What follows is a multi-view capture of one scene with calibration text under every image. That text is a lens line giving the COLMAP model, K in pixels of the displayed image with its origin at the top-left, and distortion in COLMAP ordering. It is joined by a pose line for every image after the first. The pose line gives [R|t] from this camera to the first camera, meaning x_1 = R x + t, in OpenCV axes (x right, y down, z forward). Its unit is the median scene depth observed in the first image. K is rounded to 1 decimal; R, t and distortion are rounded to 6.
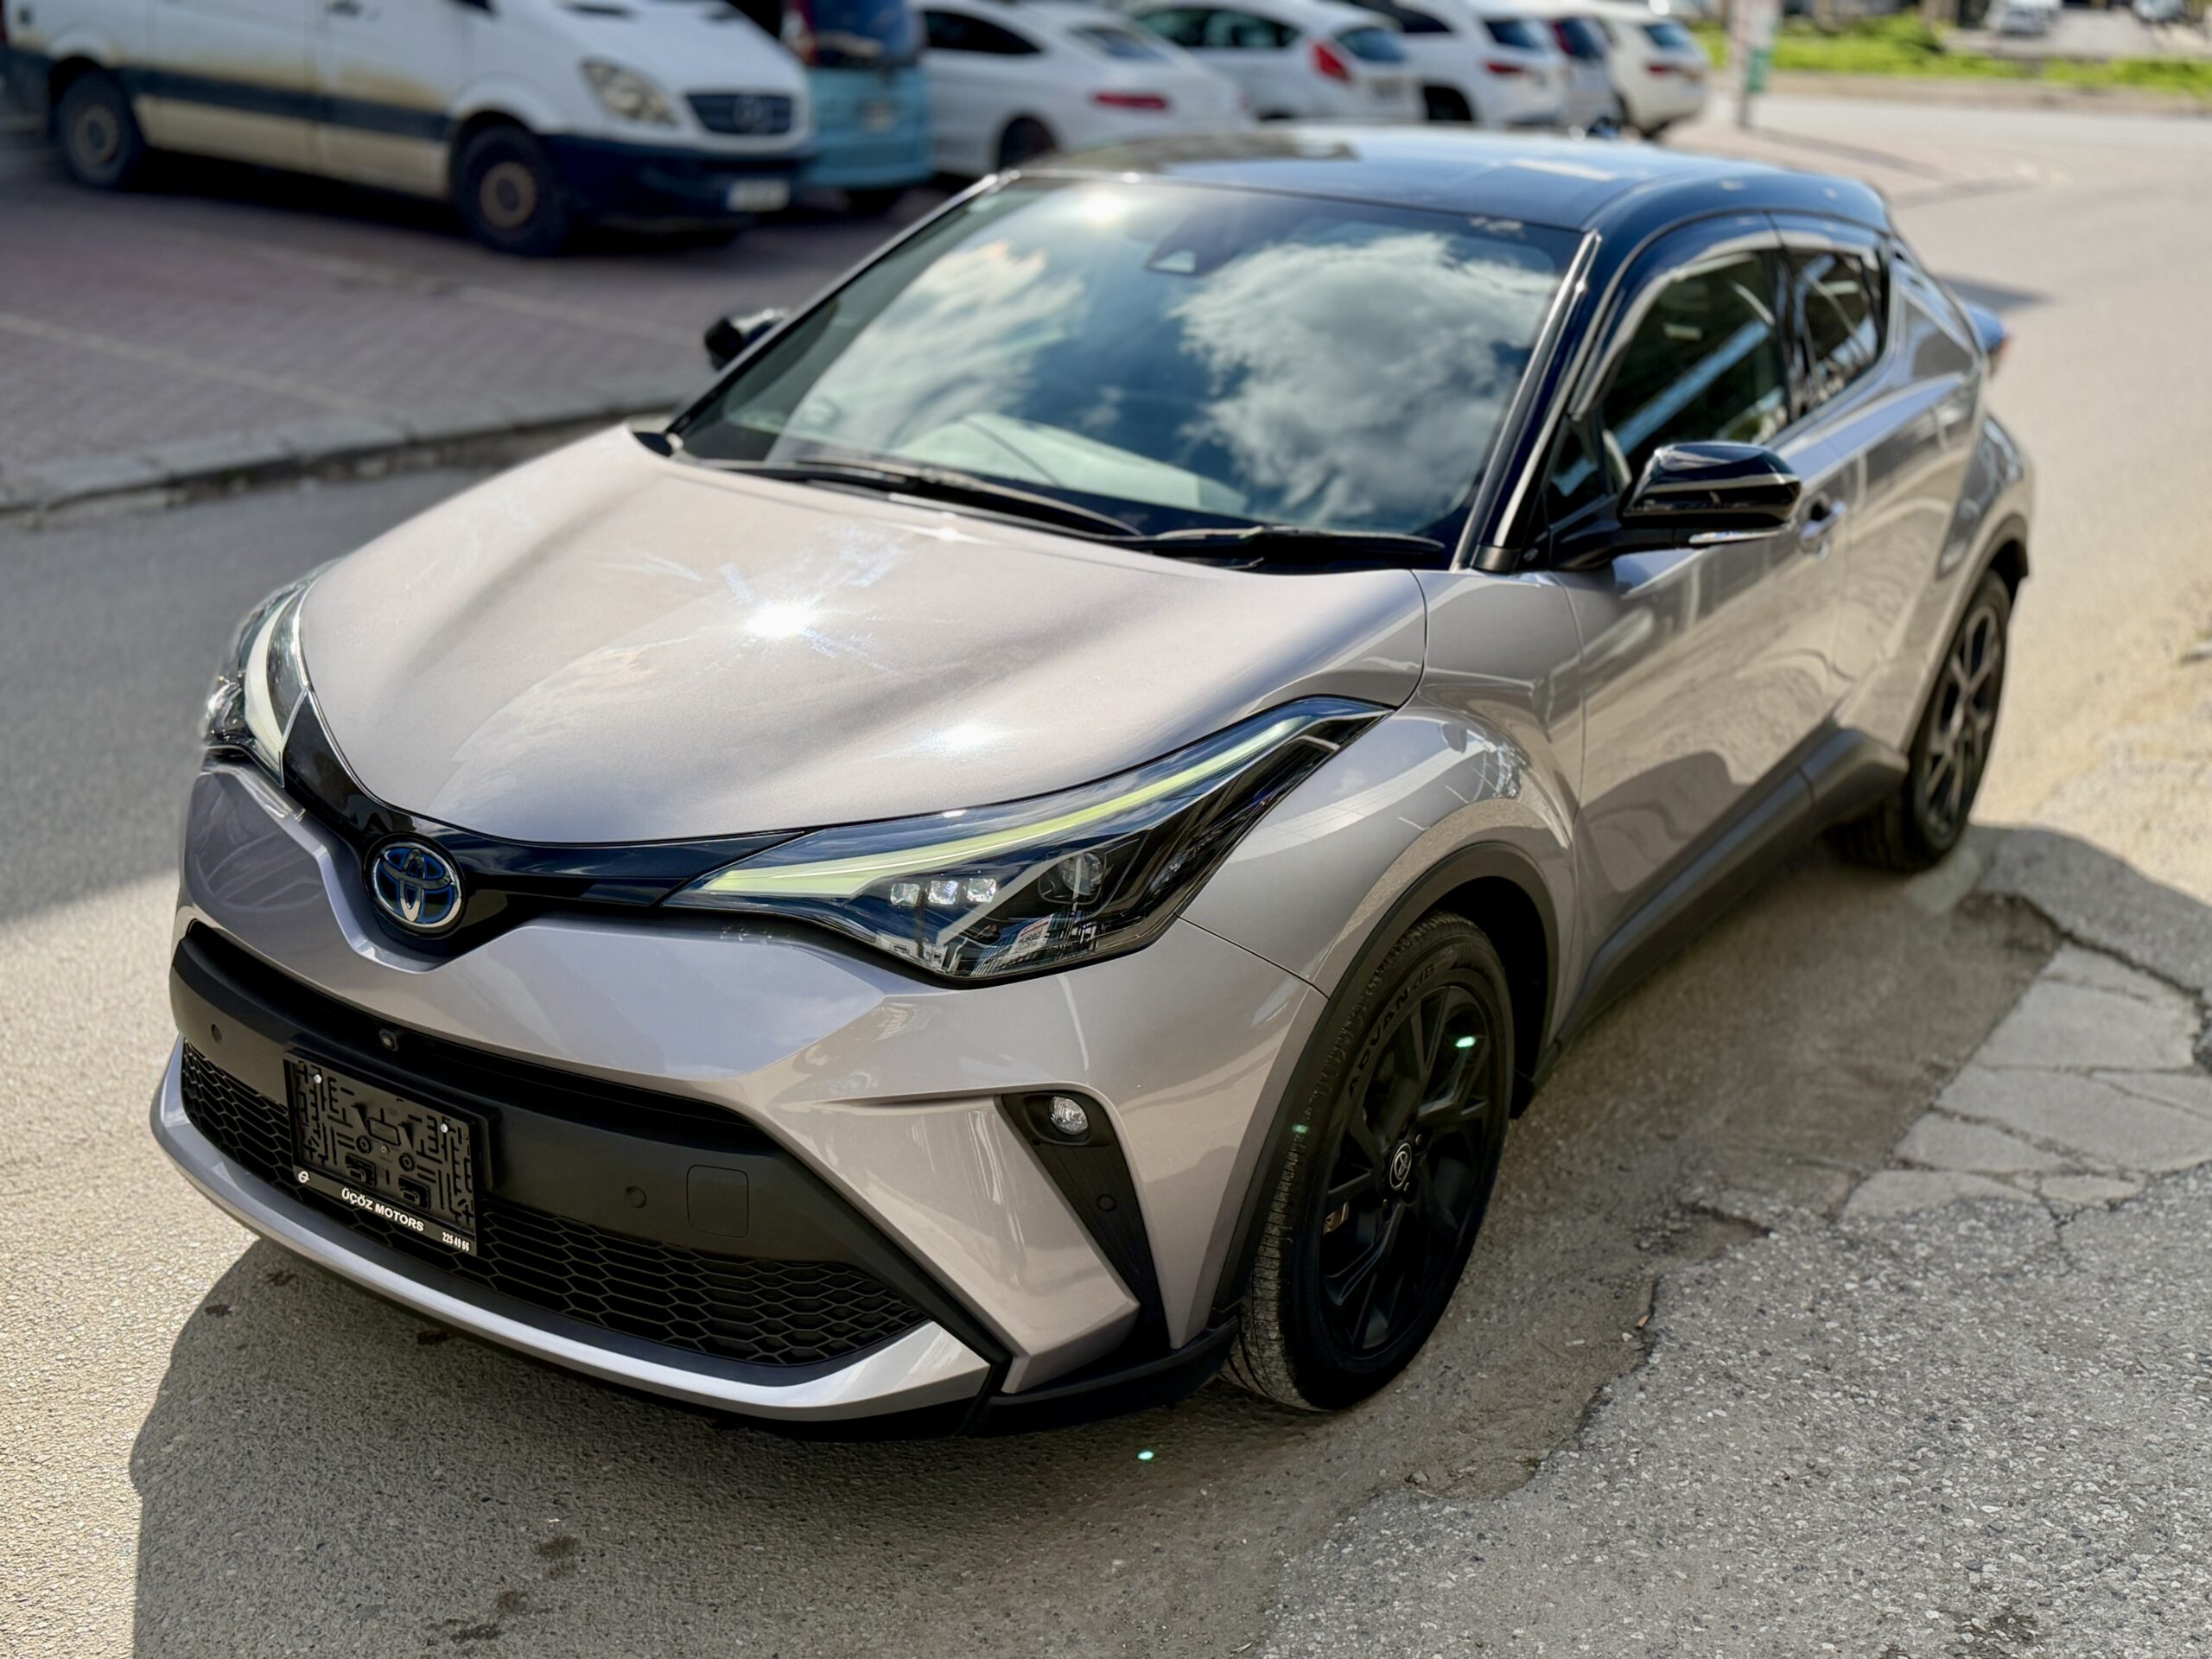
lens RADIAL K [[2372.1, 0, 1106.0], [0, 2372.1, 829.5], [0, 0, 1]] dist [0.222879, -0.530453]
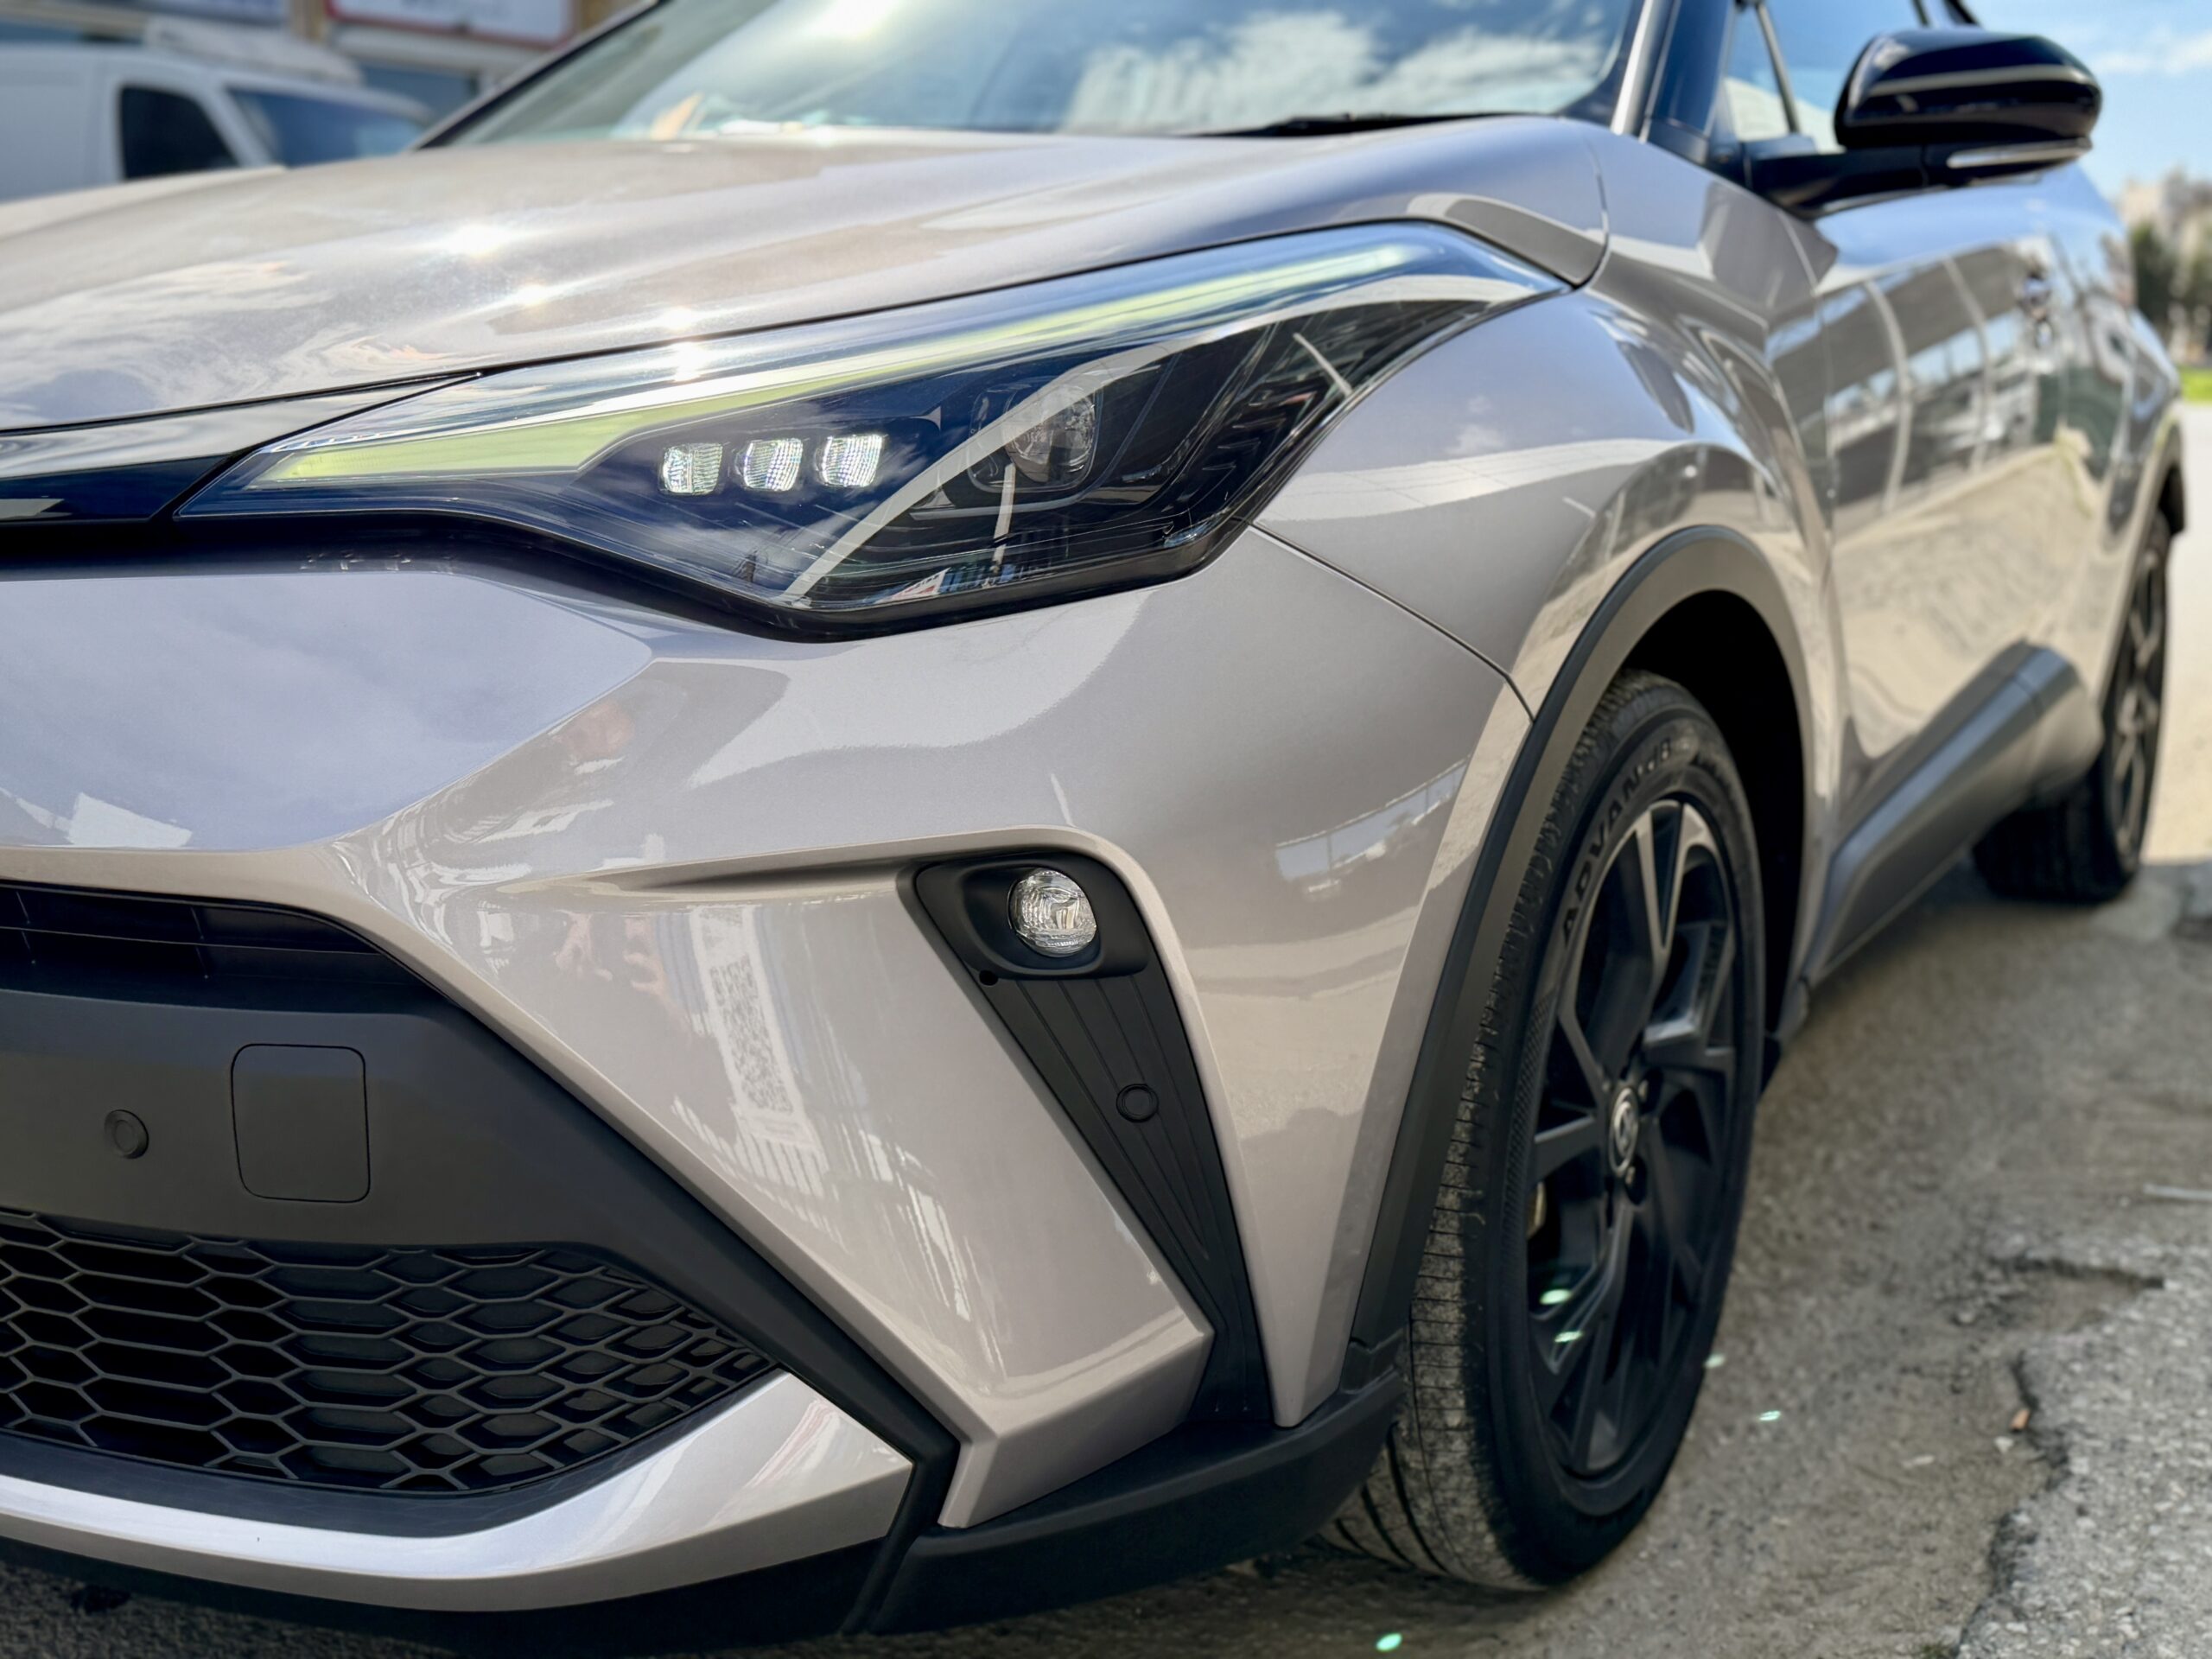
lens RADIAL K [[2372.1, 0, 1106.0], [0, 2372.1, 829.5], [0, 0, 1]] dist [0.222879, -0.530453]
pose [[0.997064, -0.048843, 0.058967, -0.027694], [0.057141, 0.987271, -0.148426, 0.148036], [-0.050967, 0.151360, 0.987164, 0.440339]]
